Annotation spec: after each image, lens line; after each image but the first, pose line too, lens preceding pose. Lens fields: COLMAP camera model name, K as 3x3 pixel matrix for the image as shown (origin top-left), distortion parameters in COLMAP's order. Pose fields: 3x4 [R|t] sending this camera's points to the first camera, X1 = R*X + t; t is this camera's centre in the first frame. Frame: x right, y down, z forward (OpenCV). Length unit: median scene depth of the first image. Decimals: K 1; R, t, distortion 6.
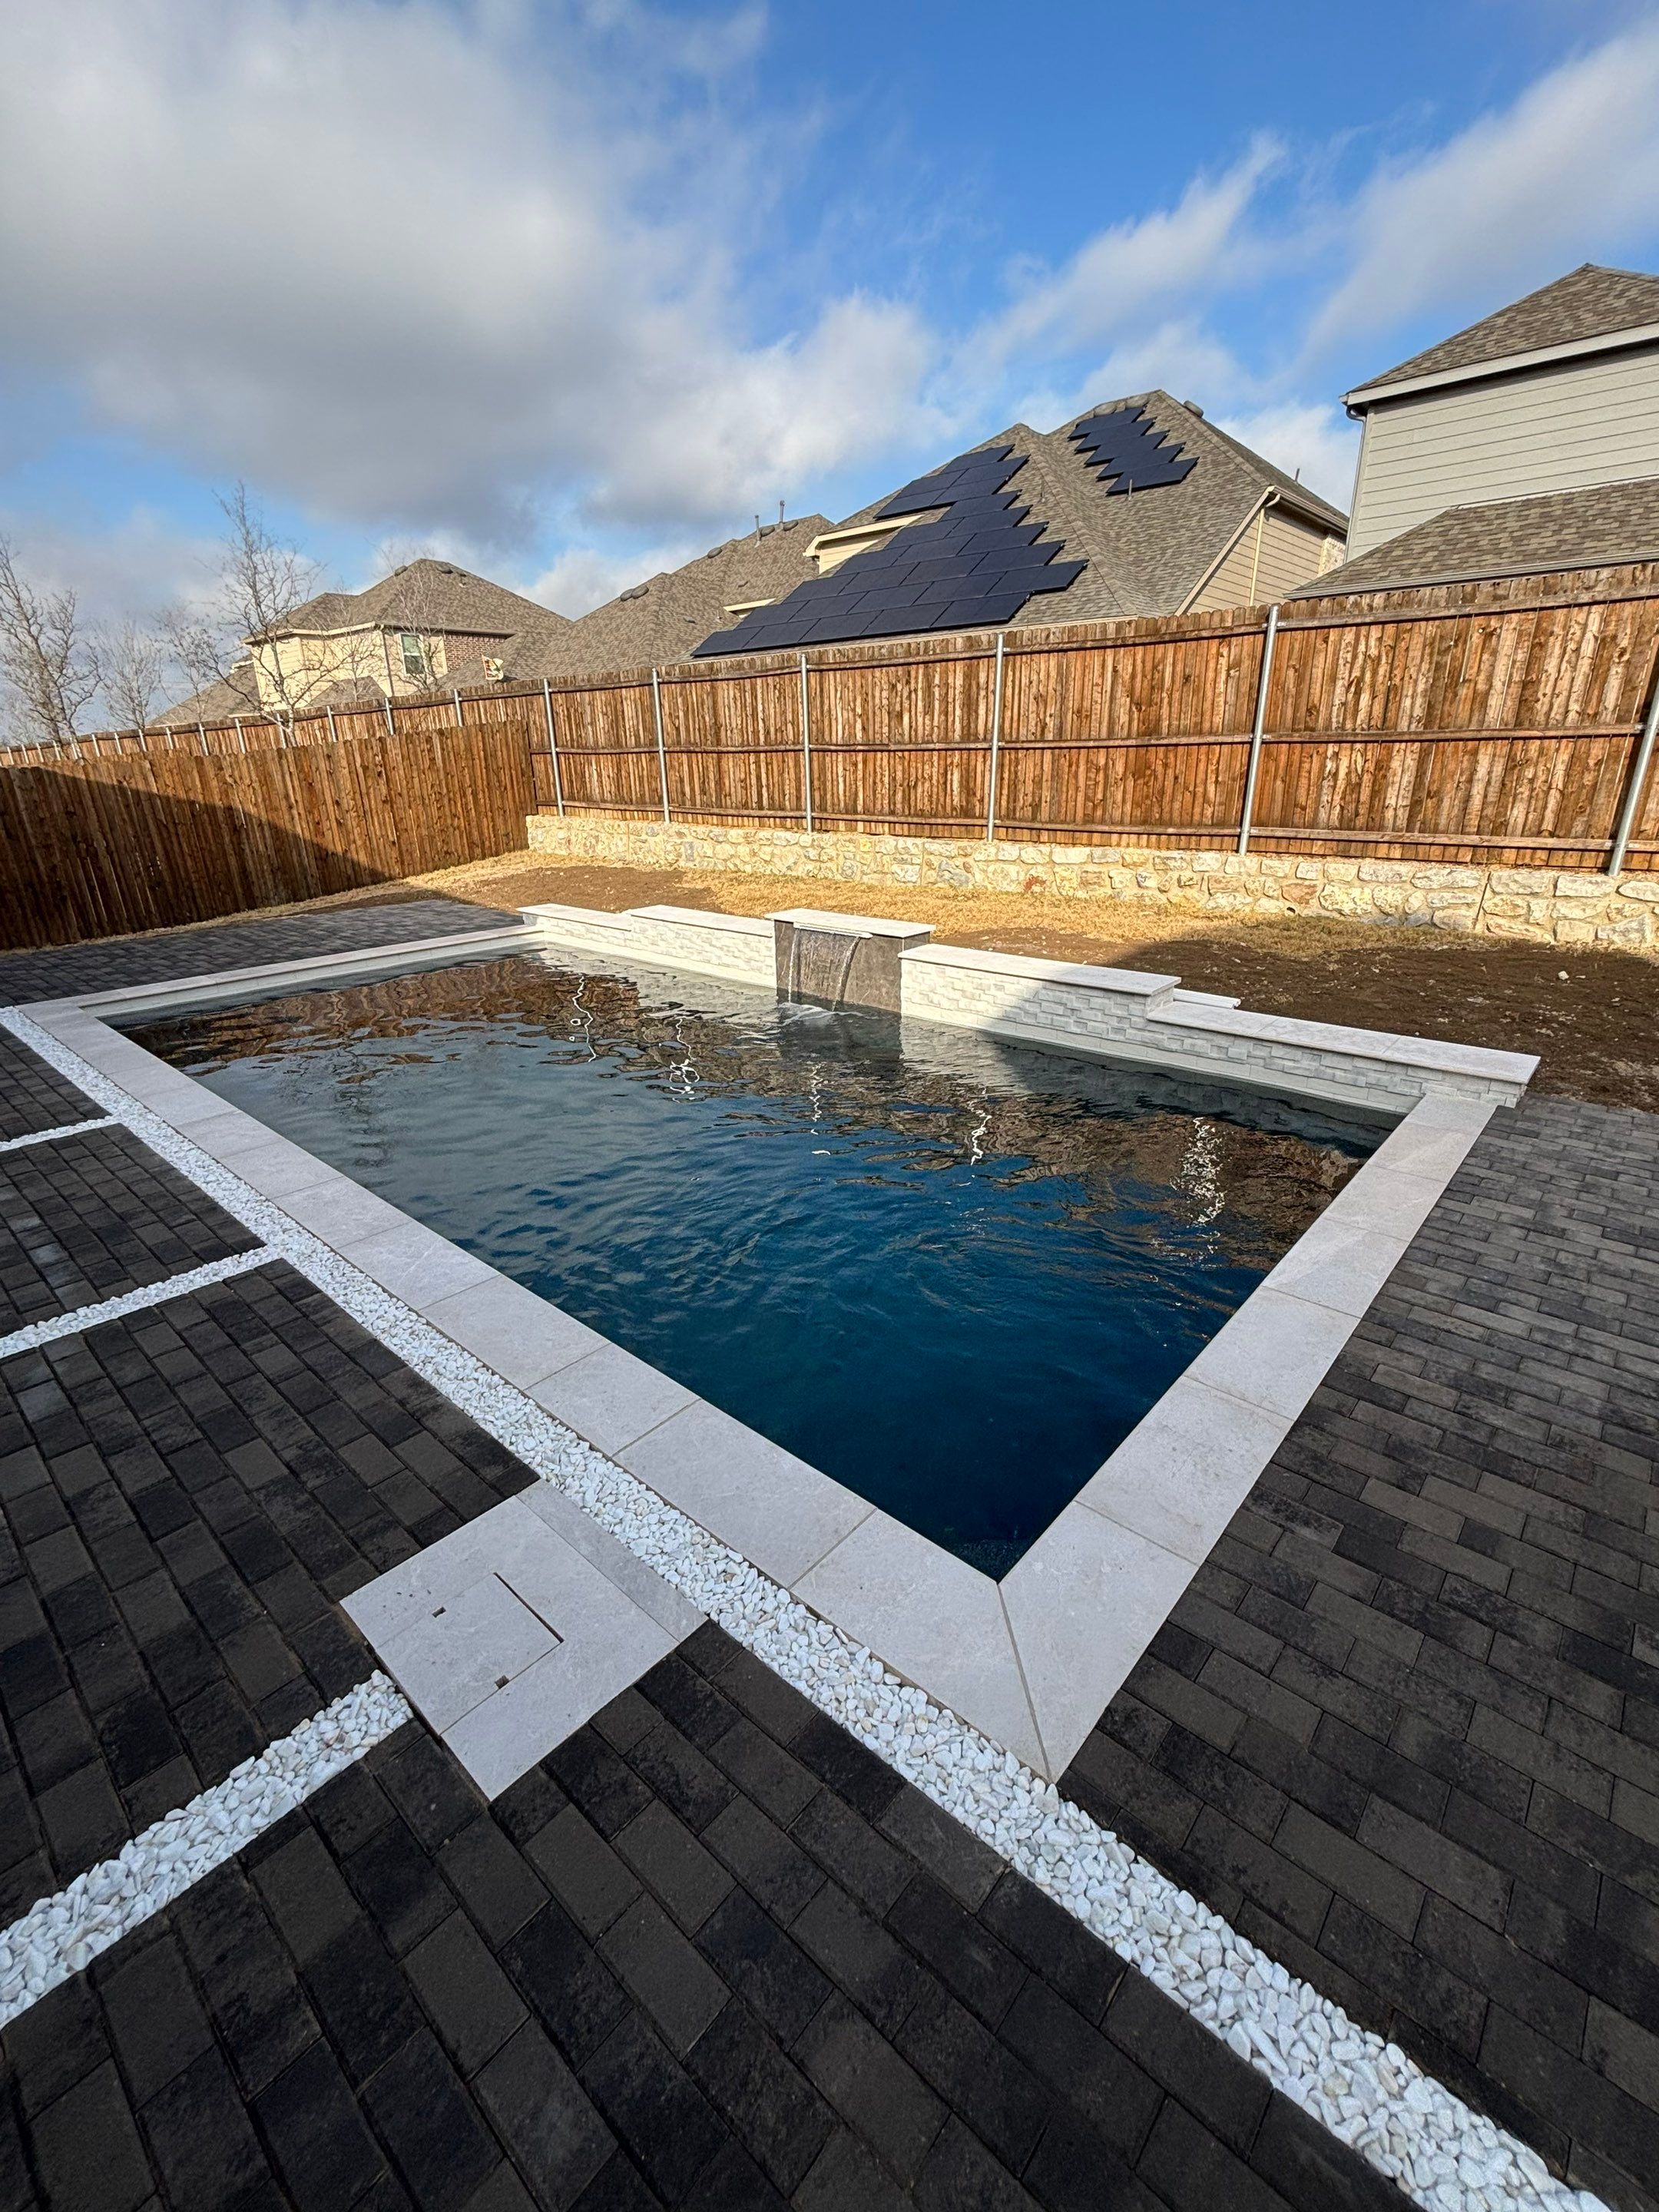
lens RADIAL K [[961.8, 0, 834.9], [0, 961.8, 1096.1], [0, 0, 1]] dist [-0.000418, -0.004427]
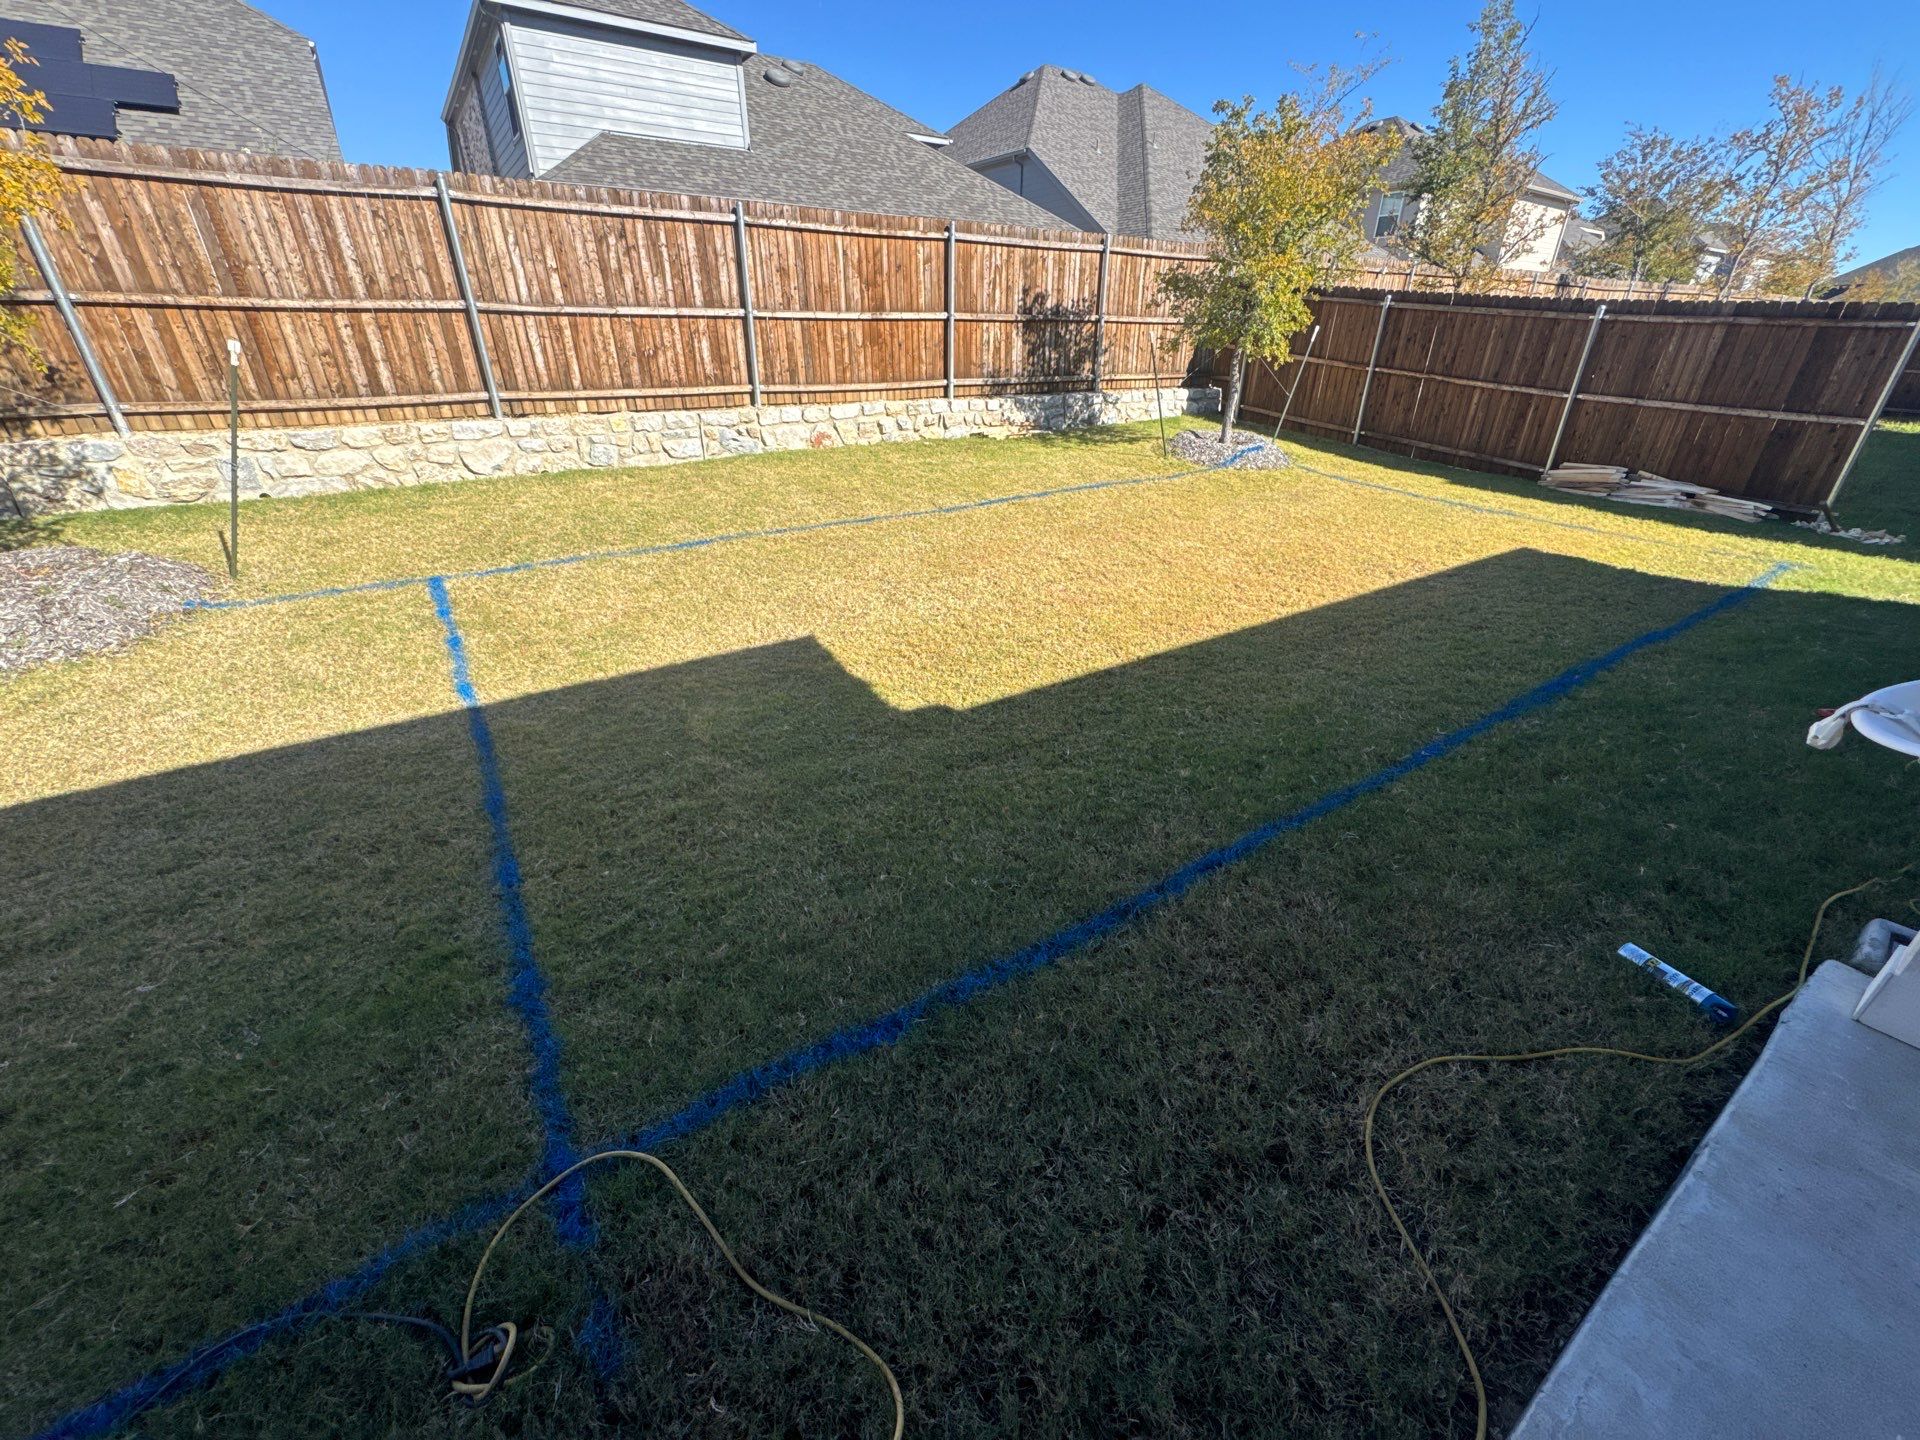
lens RADIAL K [[762.5, 0, 959.3], [0, 762.5, 716.6], [0, 0, 1]] dist [-0.003966, 0.000375]
pose [[0.257060, -0.417246, 0.871680, -0.748141], [0.316283, 0.888640, 0.332092, -0.186237], [-0.913173, 0.190330, 0.360402, 0.607665]]
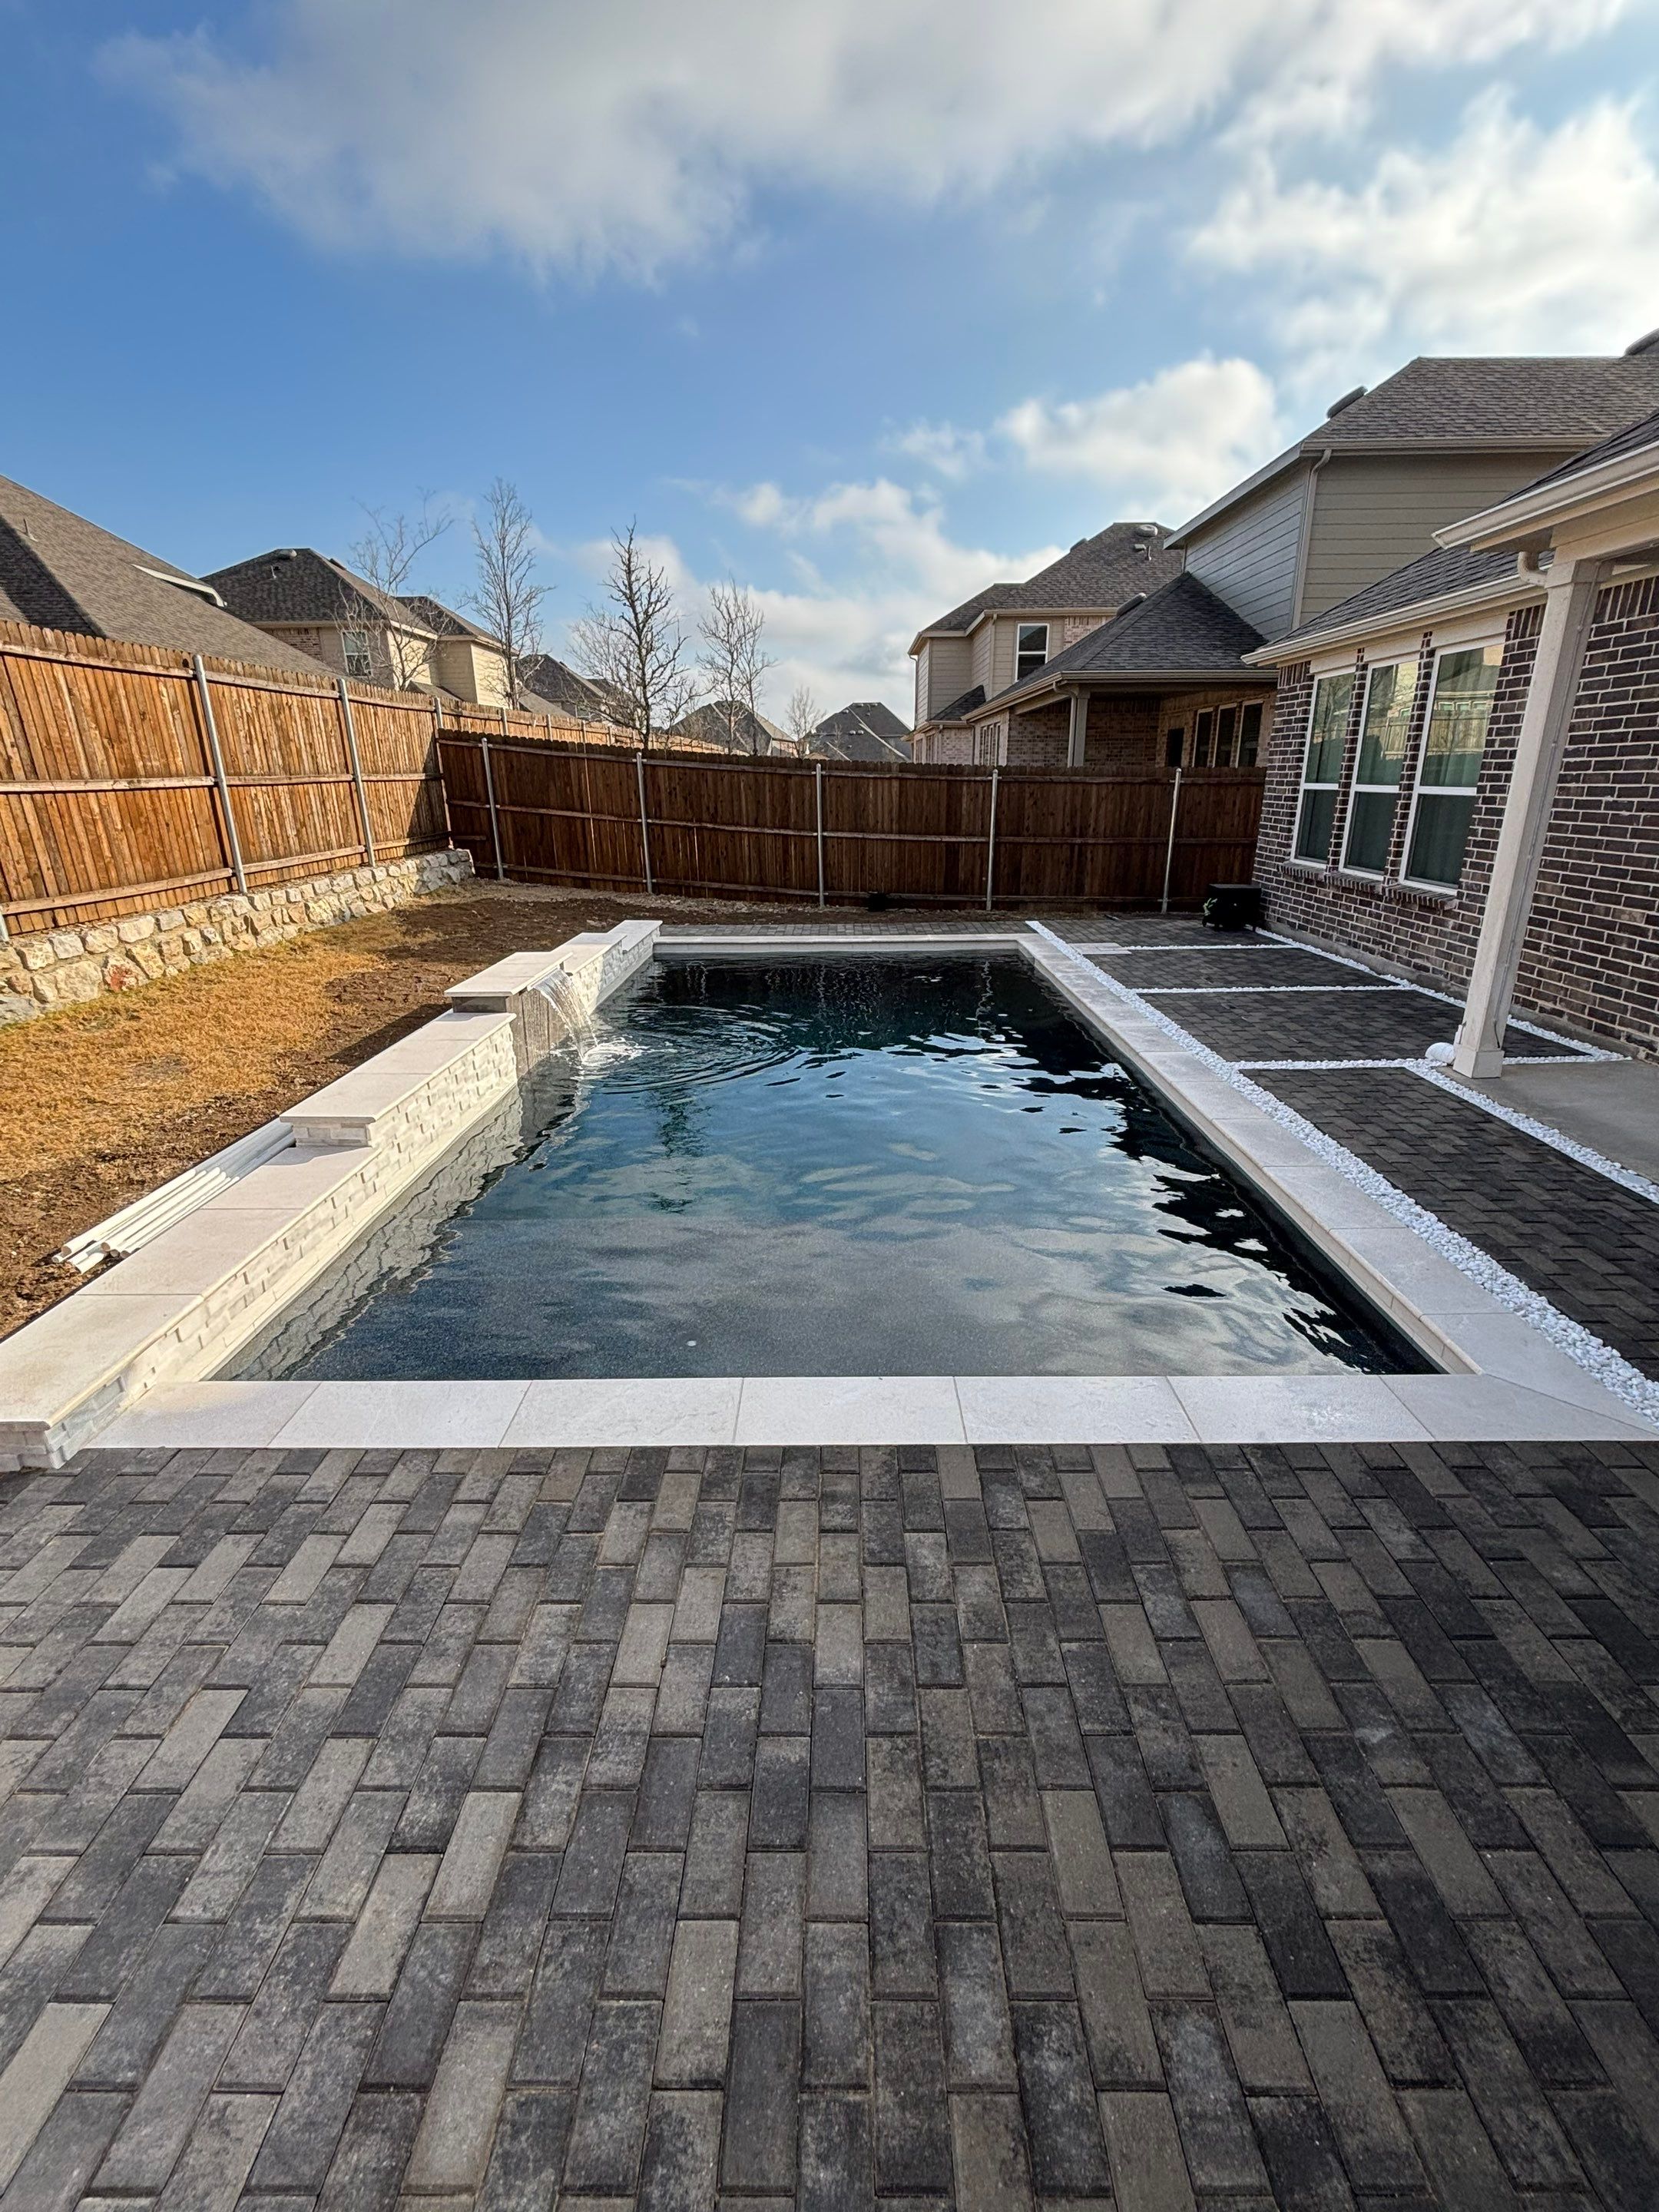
lens RADIAL K [[961.8, 0, 827.6], [0, 961.8, 1093.4], [0, 0, 1]] dist [-0.000418, -0.004427]
pose [[-0.652406, -0.217155, 0.726093, -0.714776], [0.276447, 0.823869, 0.494790, -0.379147], [-0.705651, 0.523530, -0.477465, 1.074627]]
